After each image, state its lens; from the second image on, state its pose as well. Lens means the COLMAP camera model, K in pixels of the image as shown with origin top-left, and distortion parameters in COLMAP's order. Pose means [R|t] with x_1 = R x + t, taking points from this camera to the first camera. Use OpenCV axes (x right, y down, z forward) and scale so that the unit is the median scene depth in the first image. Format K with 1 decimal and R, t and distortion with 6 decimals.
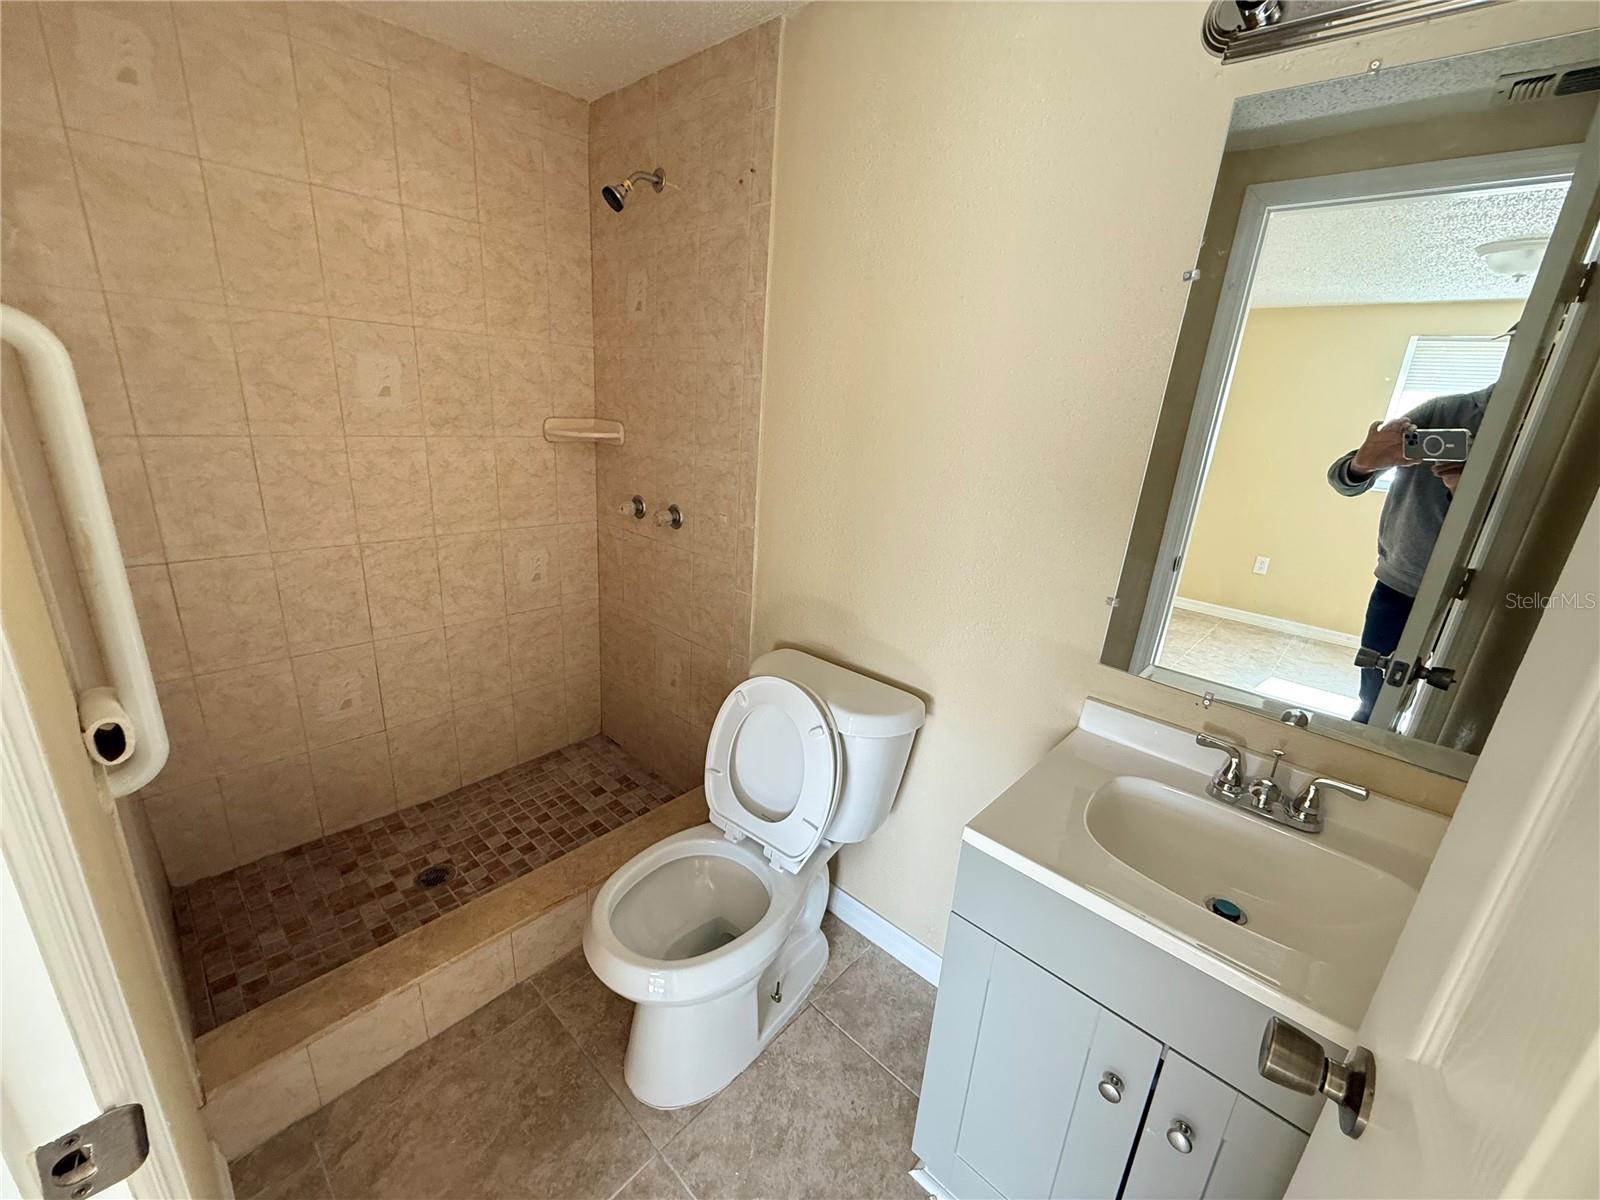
lens RADIAL K [[639.0, 0, 804.5], [0, 639.0, 598.5], [0, 0, 1]] dist [-0.002852, 0.000508]
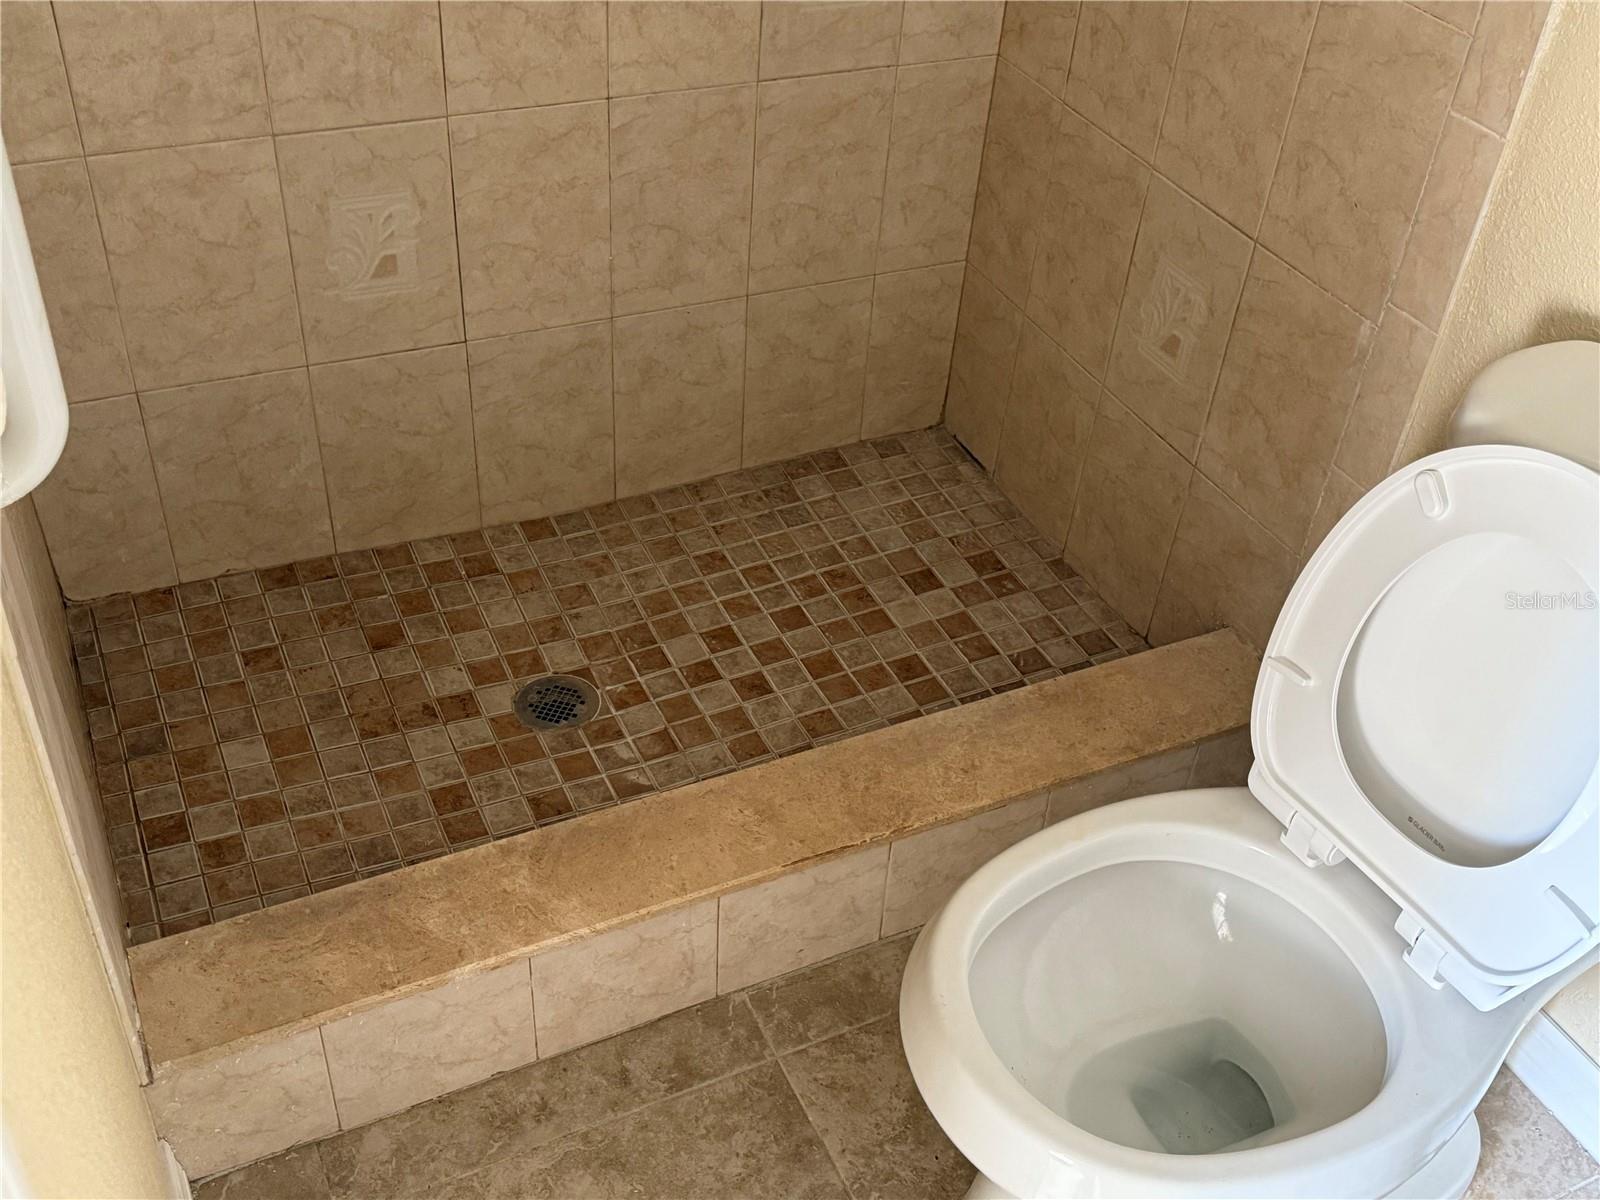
lens RADIAL K [[1635.7, 0, 800.9], [0, 1635.7, 601.1], [0, 0, 1]] dist [0.072588, 0.000000]
pose [[0.927414, 0.231731, -0.293606, -0.116240], [-0.115594, 0.924106, 0.364233, -0.054464], [0.355727, -0.303856, 0.883816, 0.098213]]
